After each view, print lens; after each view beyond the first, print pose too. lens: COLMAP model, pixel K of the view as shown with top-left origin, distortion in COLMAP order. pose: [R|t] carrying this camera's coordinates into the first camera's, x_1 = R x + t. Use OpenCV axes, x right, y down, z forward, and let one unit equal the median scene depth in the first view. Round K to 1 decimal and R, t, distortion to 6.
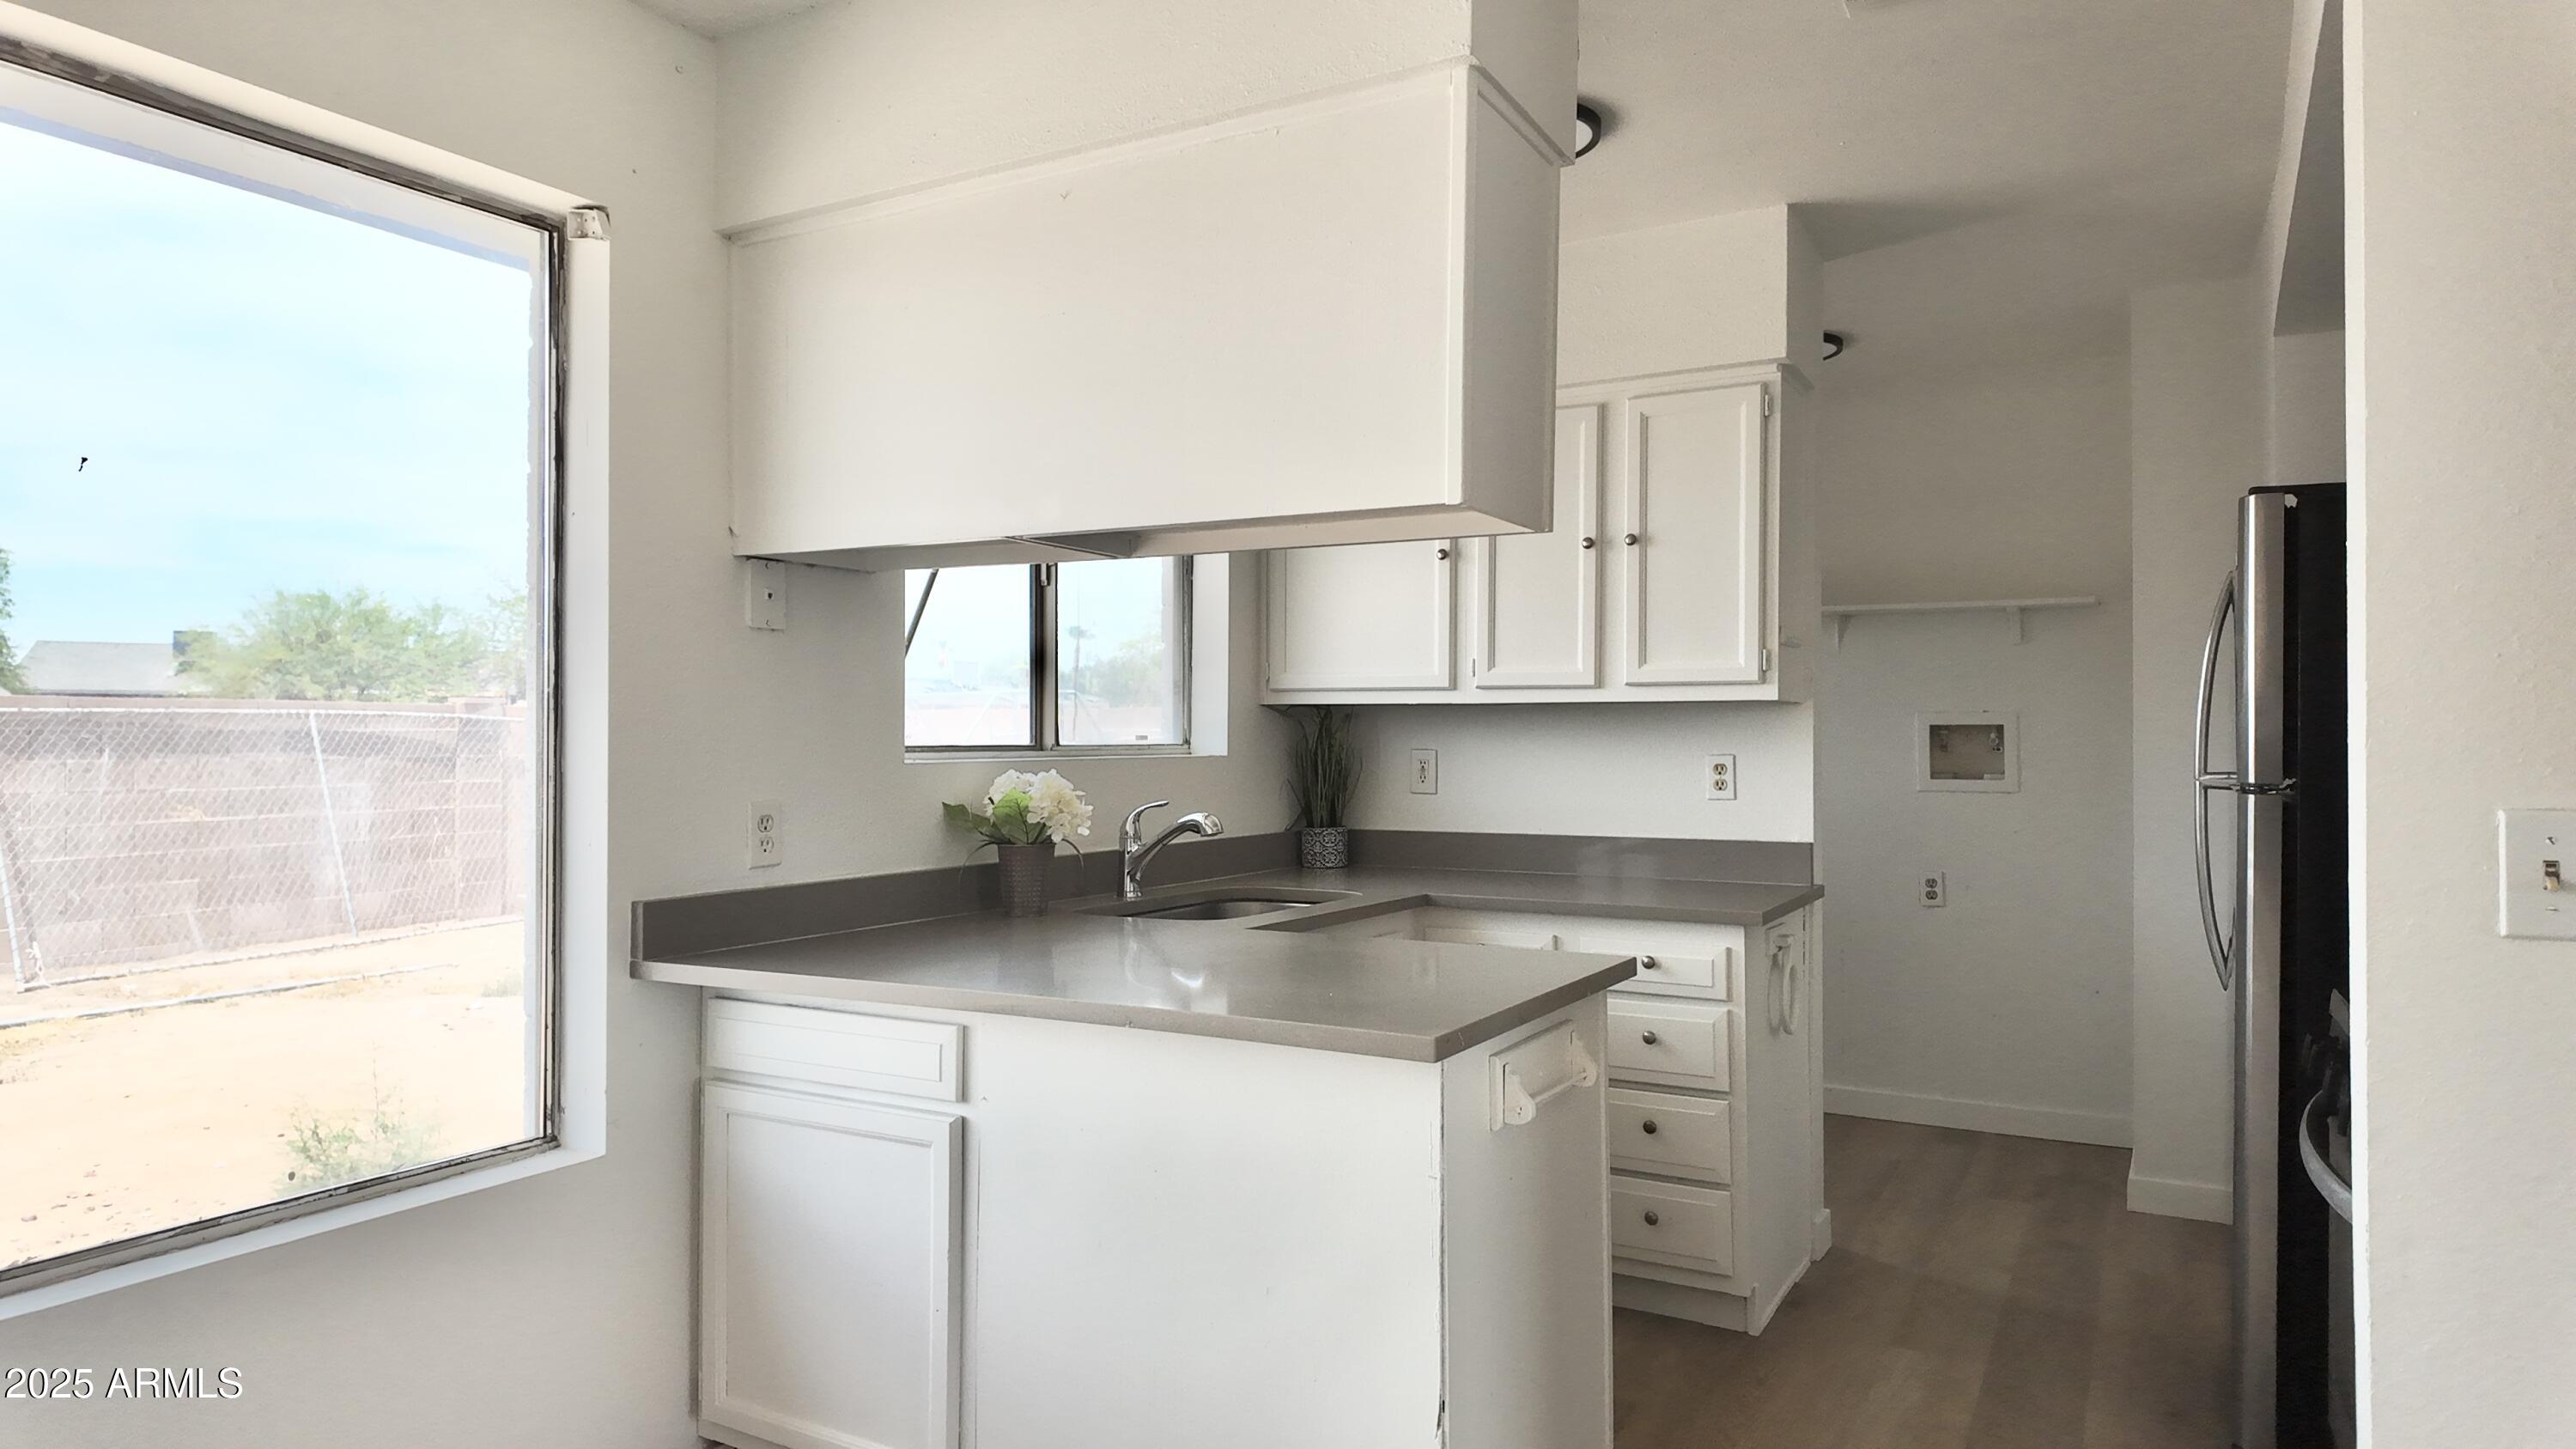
lens RADIAL K [[1525.5, 0, 1296.3], [0, 1525.5, 727.1], [0, 0, 1]] dist [0.036605, -0.015383]
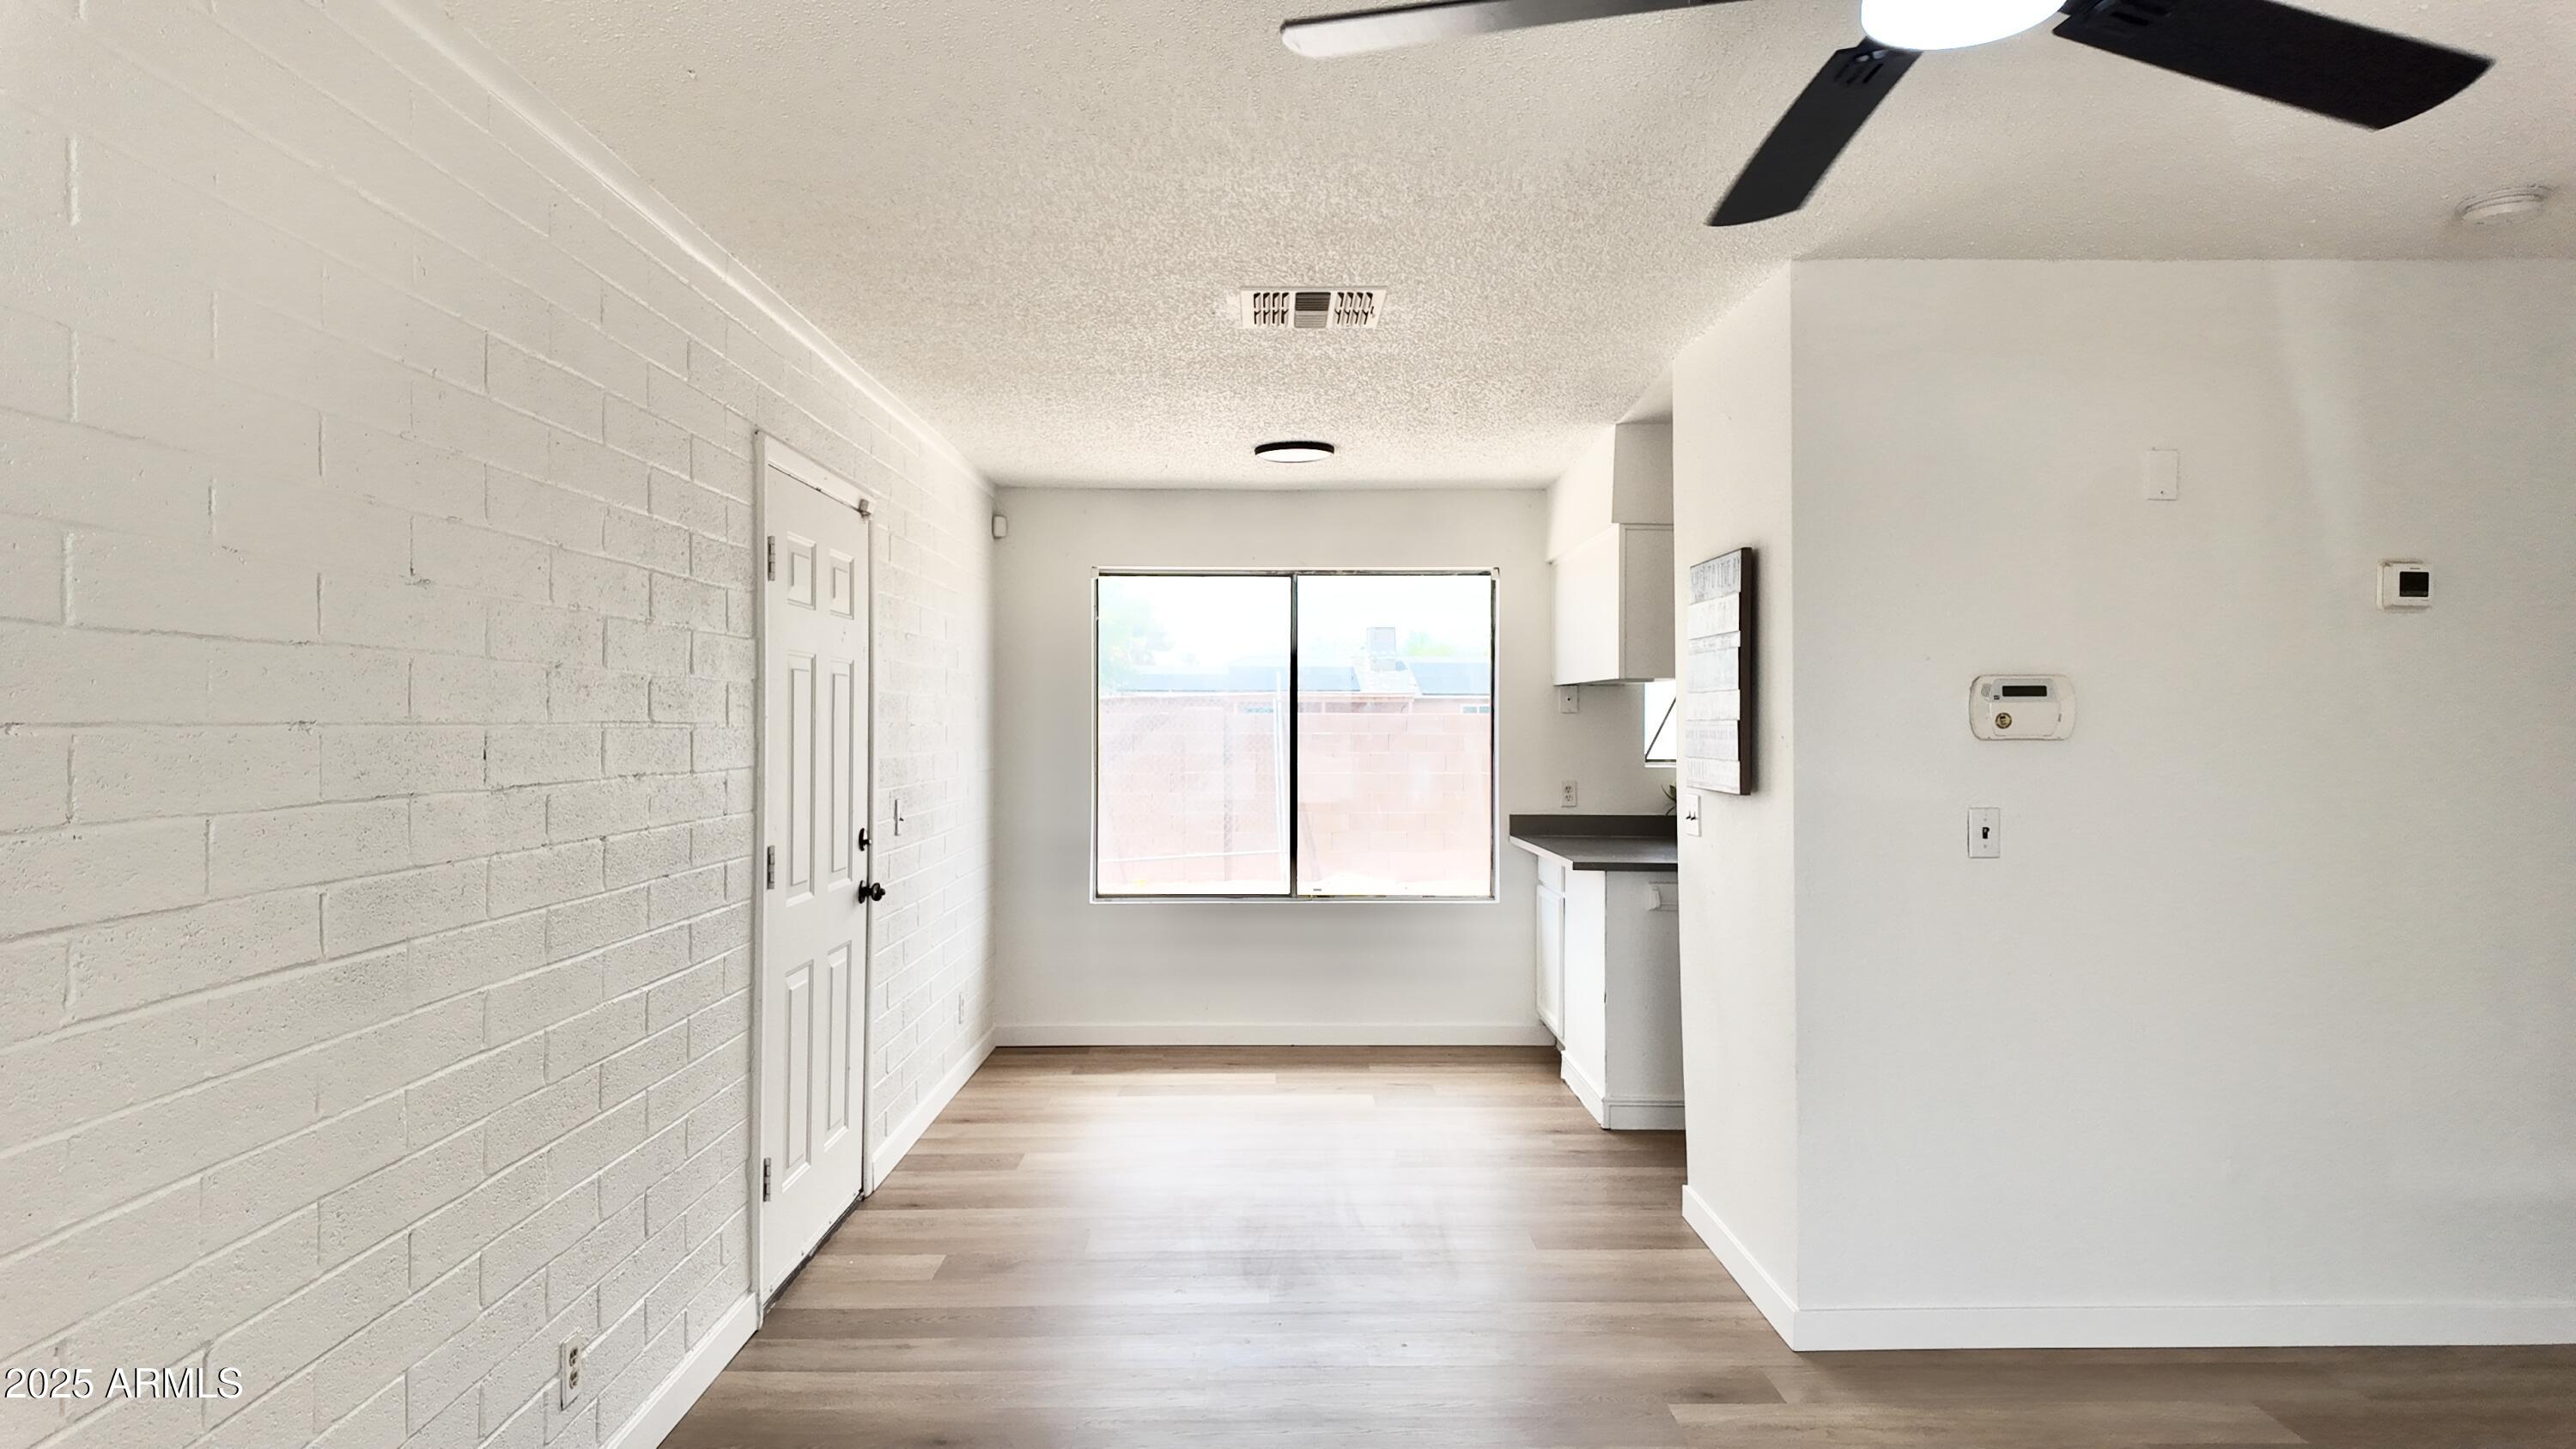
lens RADIAL K [[1525.5, 0, 1288.5], [0, 1525.5, 728.4], [0, 0, 1]] dist [0.036605, -0.015383]
pose [[0.489868, -0.009224, -0.871748, 1.731934], [0.002364, 0.999954, -0.009252, -0.015656], [0.871793, 0.002472, 0.489868, -0.668306]]
